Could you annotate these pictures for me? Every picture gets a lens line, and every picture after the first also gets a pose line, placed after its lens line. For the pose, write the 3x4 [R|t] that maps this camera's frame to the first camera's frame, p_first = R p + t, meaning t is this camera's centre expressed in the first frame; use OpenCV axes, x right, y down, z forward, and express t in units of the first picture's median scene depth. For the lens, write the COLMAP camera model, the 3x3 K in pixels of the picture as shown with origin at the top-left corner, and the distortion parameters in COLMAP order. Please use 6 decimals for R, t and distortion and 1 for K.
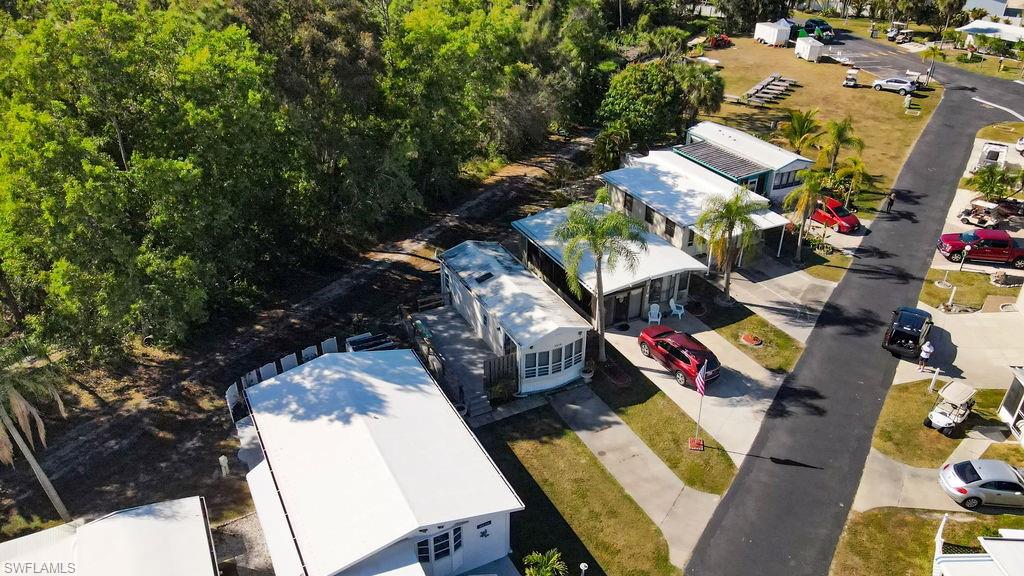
lens RADIAL K [[783.8, 0, 512.0], [0, 783.8, 288.0], [0, 0, 1]] dist [0.001871, 0.003780]
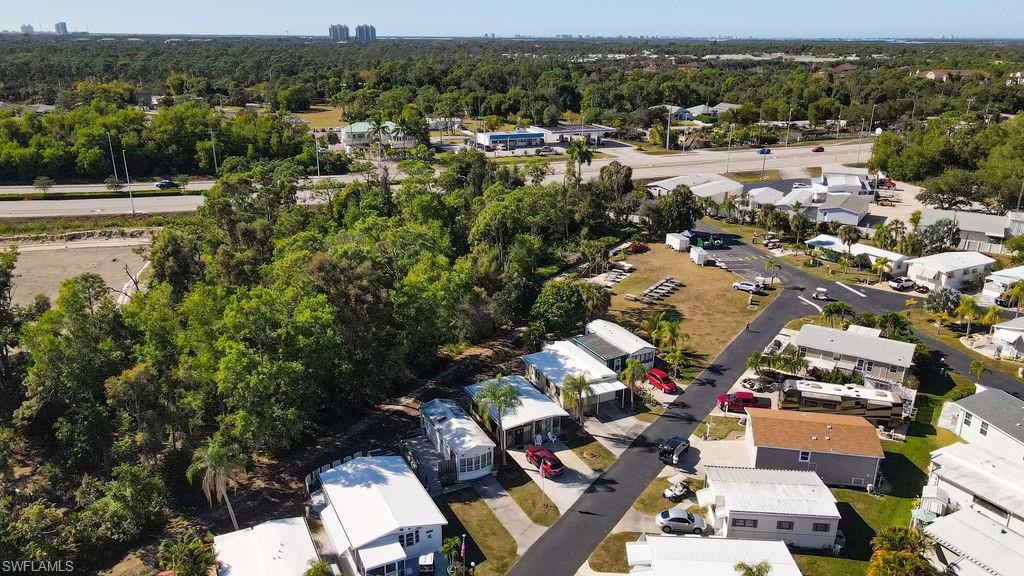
lens RADIAL K [[783.8, 0, 512.0], [0, 783.8, 288.0], [0, 0, 1]] dist [0.001871, 0.003780]
pose [[0.999936, 0.001234, -0.011217, 0.143000], [-0.003267, 0.983097, -0.183056, 0.019305], [0.010802, 0.183081, 0.983038, -0.842711]]
